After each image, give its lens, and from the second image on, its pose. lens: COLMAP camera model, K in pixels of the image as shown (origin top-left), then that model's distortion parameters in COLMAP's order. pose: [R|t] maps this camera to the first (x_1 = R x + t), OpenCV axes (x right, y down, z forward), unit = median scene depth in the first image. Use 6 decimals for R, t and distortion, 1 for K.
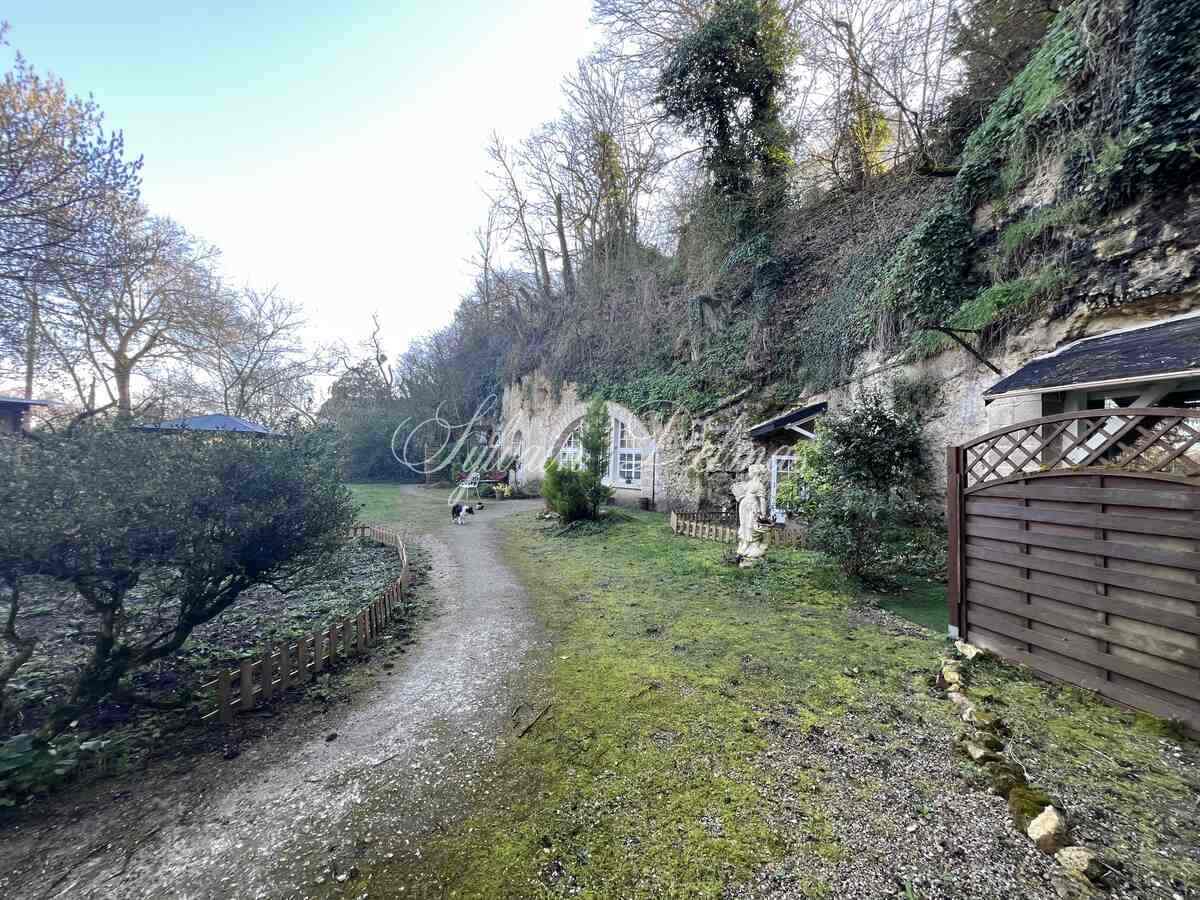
lens RADIAL K [[478.8, 0, 595.5], [0, 478.8, 447.8], [0, 0, 1]] dist [-0.000723, 0.000493]
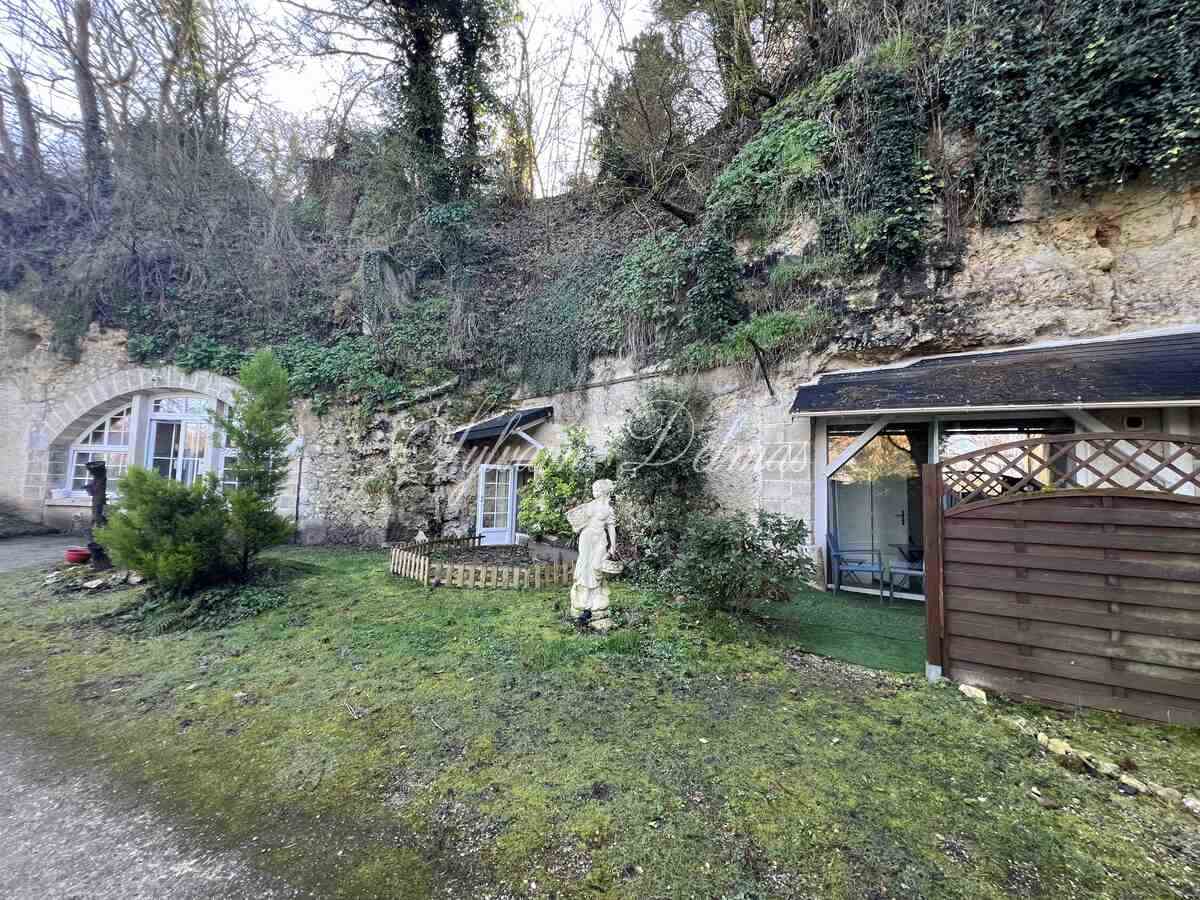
lens RADIAL K [[478.8, 0, 602.5], [0, 478.8, 449.1], [0, 0, 1]] dist [-0.000723, 0.000493]
pose [[0.671874, 0.036105, 0.739785, -0.156888], [-0.028870, 0.999329, -0.022552, 0.003776], [-0.740102, -0.006206, 0.672466, 0.394253]]
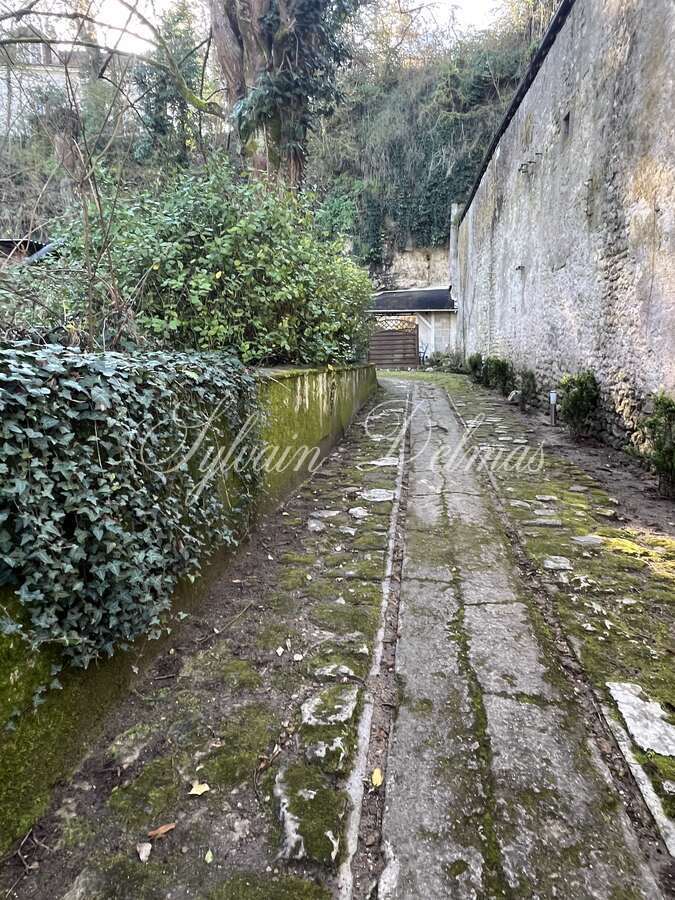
lens RADIAL K [[551.5, 0, 338.5], [0, 551.5, 448.8], [0, 0, 1]] dist [-0.001176, -0.000054]
pose [[0.419011, -0.188209, 0.888261, -1.957242], [-0.002659, 0.978023, 0.208482, 0.022529], [-0.907977, -0.089718, 0.409302, -0.465136]]
